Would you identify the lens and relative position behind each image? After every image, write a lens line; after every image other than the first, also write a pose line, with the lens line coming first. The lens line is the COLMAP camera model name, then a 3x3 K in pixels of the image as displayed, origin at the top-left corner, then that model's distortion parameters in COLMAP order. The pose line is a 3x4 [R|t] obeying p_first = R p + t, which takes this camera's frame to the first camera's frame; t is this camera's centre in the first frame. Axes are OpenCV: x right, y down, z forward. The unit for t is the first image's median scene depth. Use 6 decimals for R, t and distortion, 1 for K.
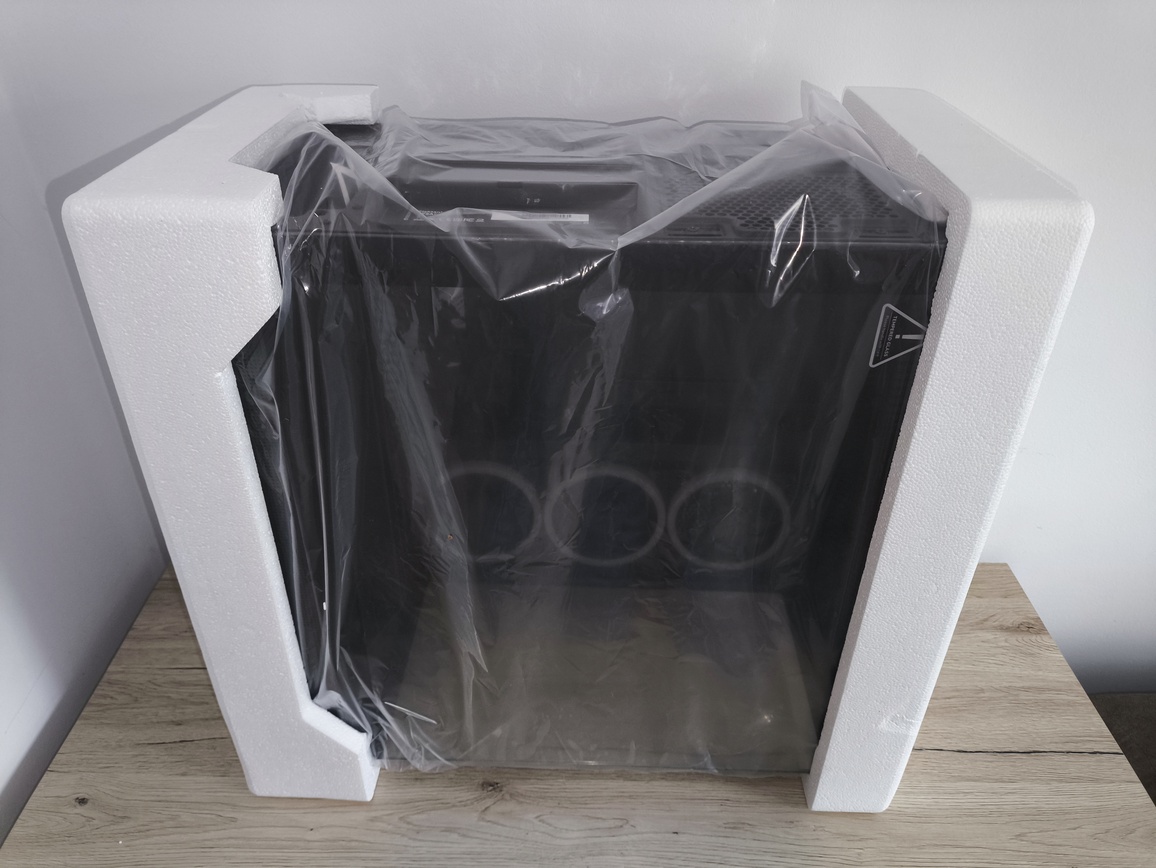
lens RADIAL K [[850.9, 0, 570.0], [0, 850.9, 432.7], [0, 0, 1]] dist [-0.095199, 0.094536]
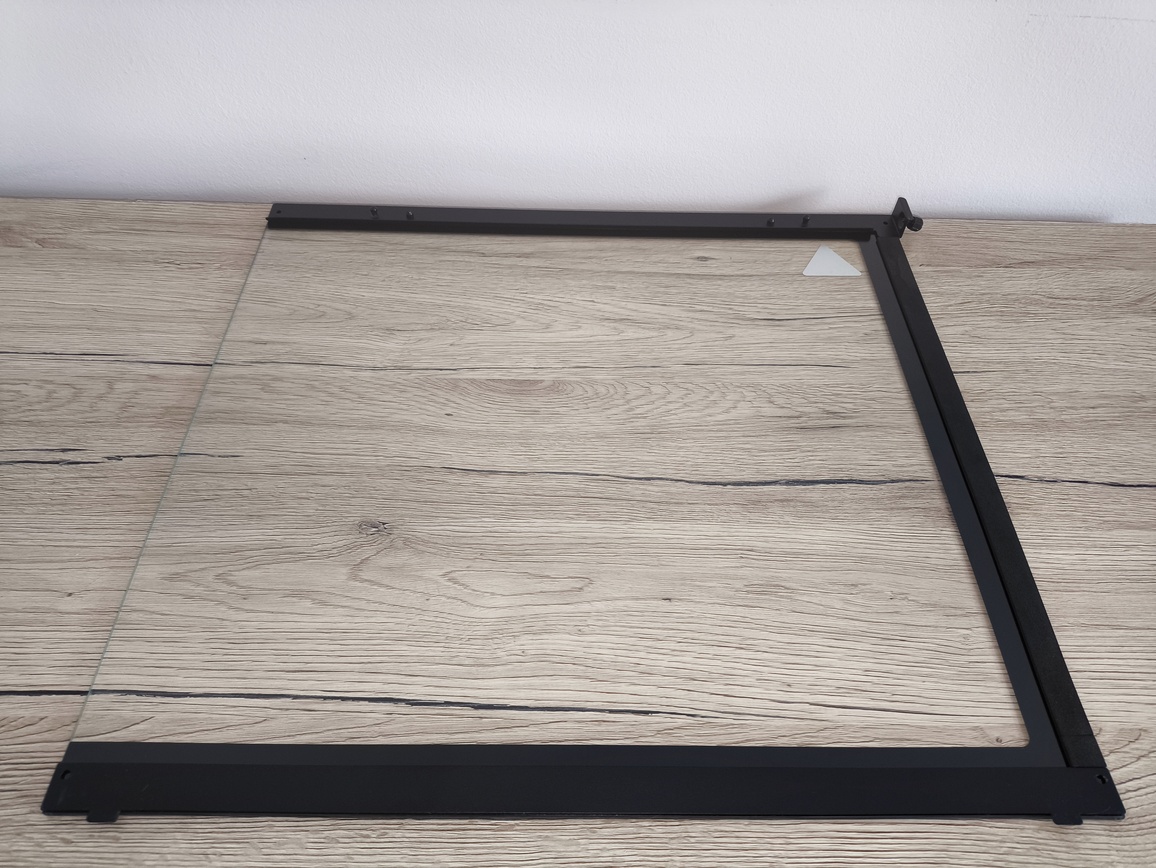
lens RADIAL K [[831.1, 0, 578.0], [0, 831.1, 434.0], [0, 0, 1]] dist [0.038417, -0.078347]
pose [[0.999385, 0.010743, 0.033378, 0.034805], [-0.019972, 0.956801, 0.290055, 0.168723], [-0.028820, -0.290543, 0.956428, 0.411563]]
